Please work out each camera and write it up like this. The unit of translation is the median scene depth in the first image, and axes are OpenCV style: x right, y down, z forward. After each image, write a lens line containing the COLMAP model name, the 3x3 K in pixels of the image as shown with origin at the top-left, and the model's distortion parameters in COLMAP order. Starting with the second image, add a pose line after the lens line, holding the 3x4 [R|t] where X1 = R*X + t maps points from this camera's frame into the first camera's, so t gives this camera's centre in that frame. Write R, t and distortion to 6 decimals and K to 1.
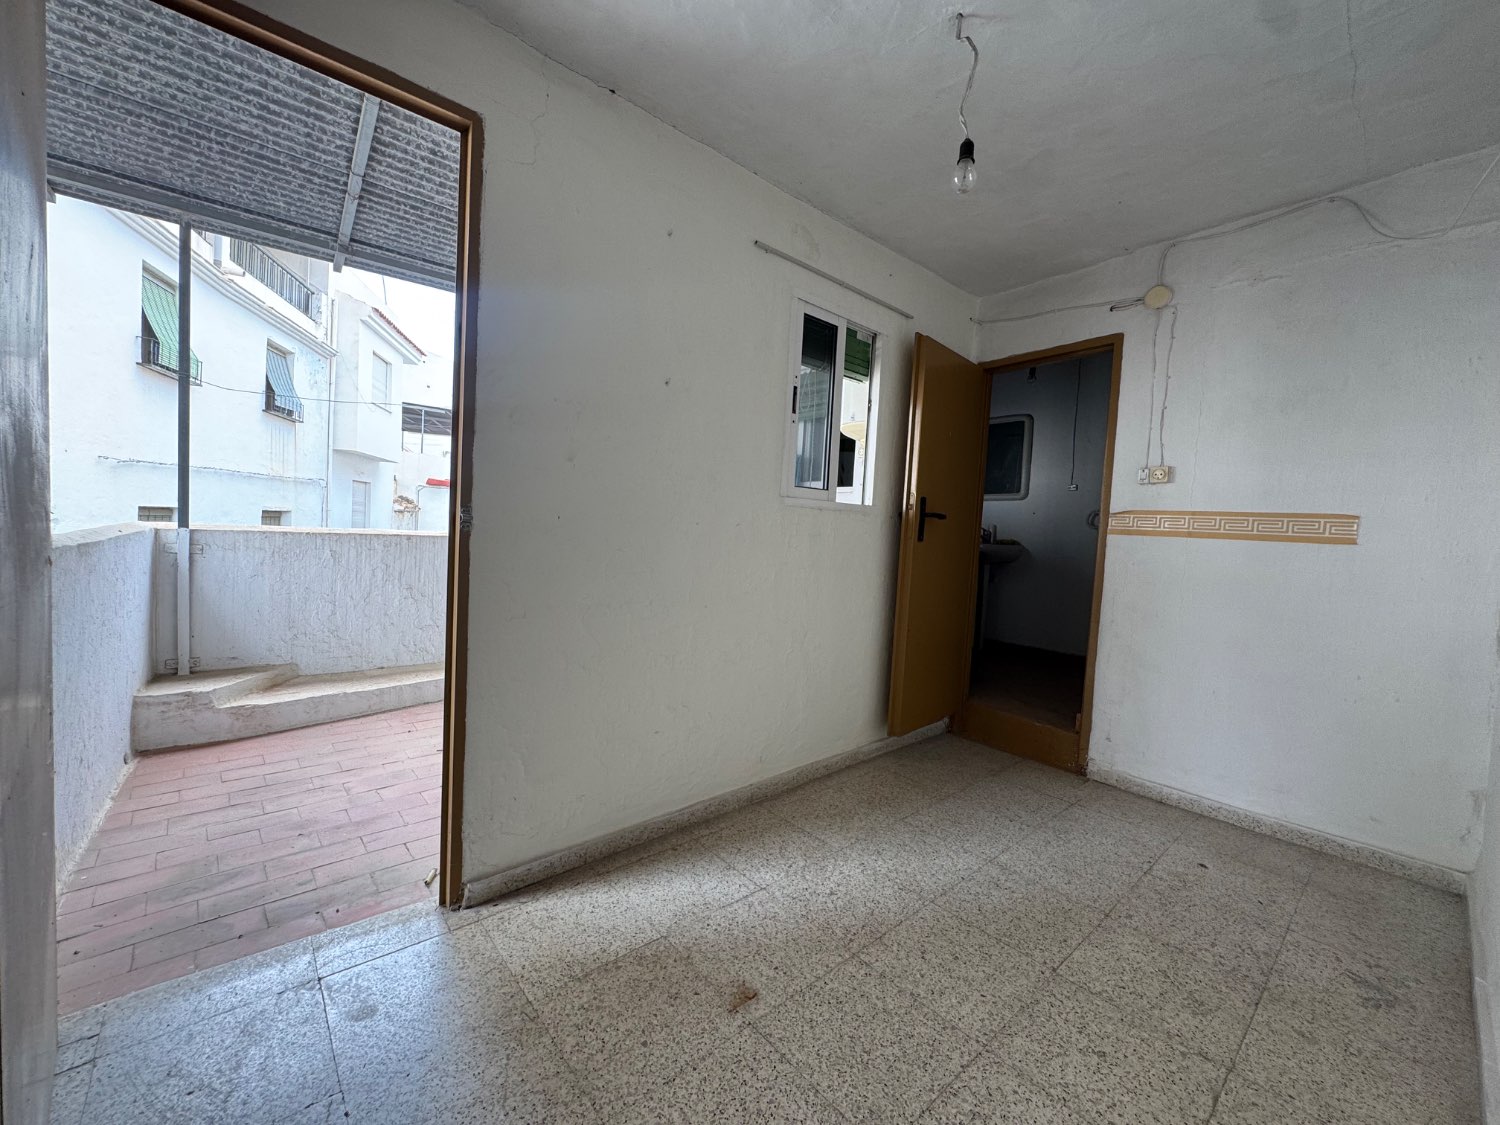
lens RADIAL K [[596.0, 0, 748.8], [0, 596.0, 561.7], [0, 0, 1]] dist [-0.005033, 0.000449]
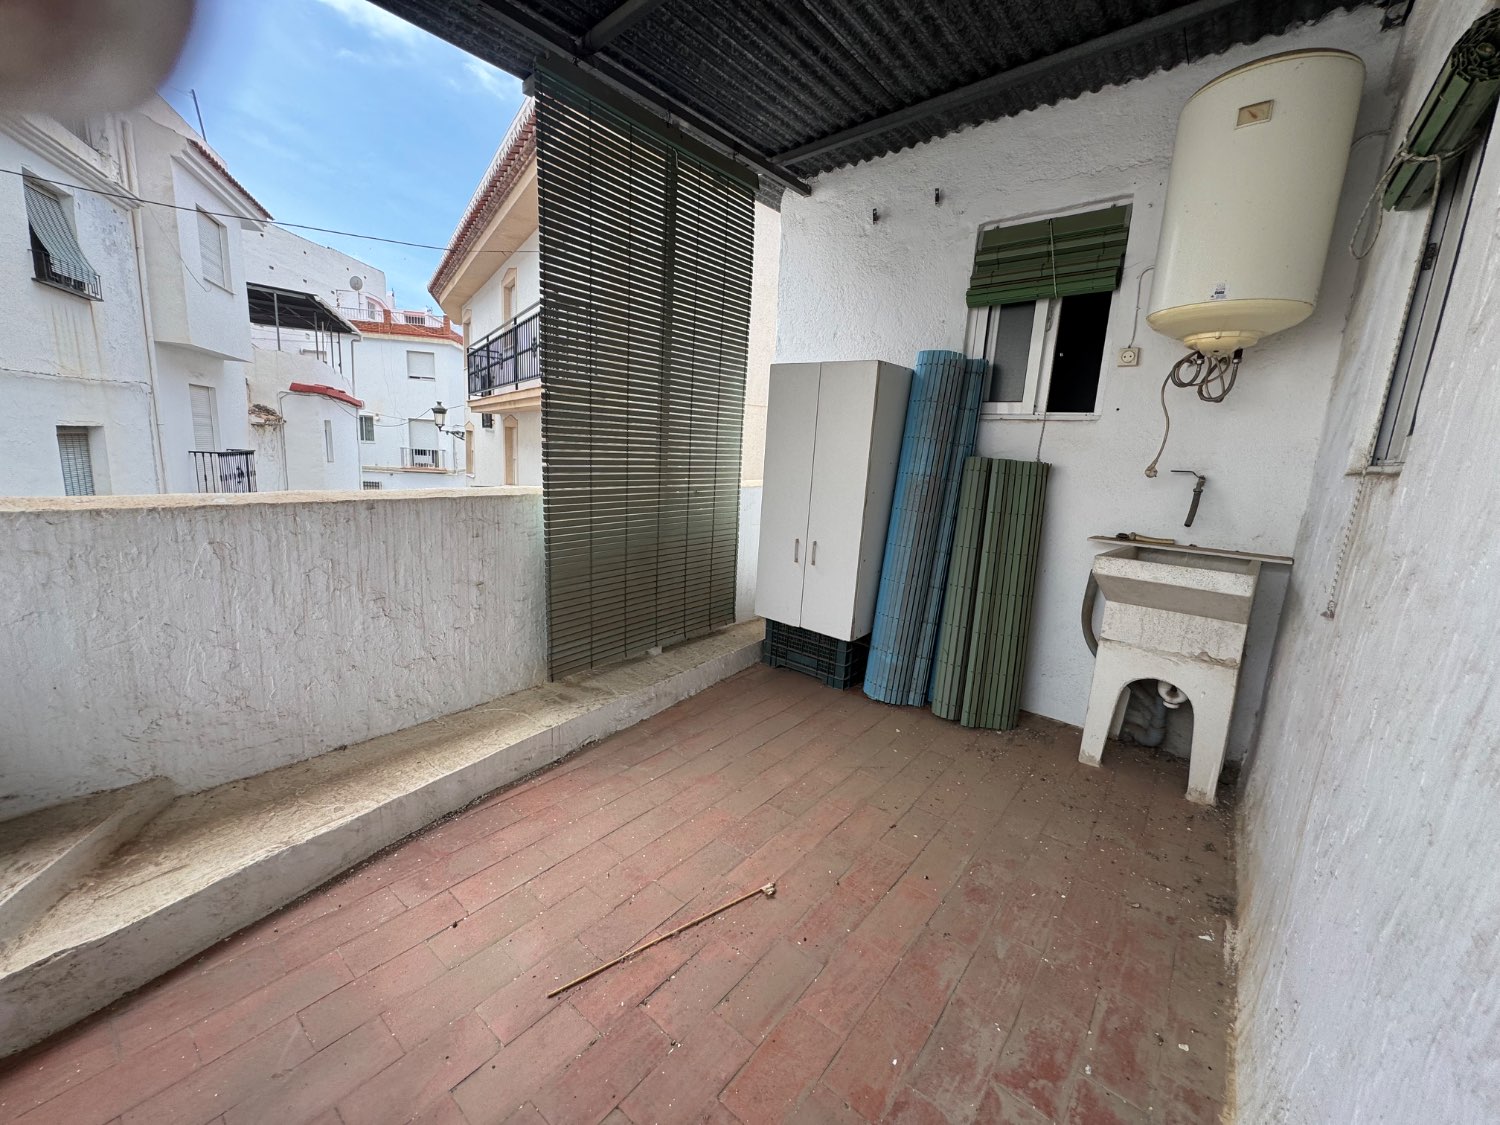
lens RADIAL K [[596.0, 0, 751.1], [0, 596.0, 560.8], [0, 0, 1]] dist [-0.005033, 0.000449]
pose [[0.986910, -0.029972, 0.158459, -0.097048], [0.007174, 0.989764, 0.142531, -0.019312], [-0.161109, -0.139528, 0.977024, 0.127580]]
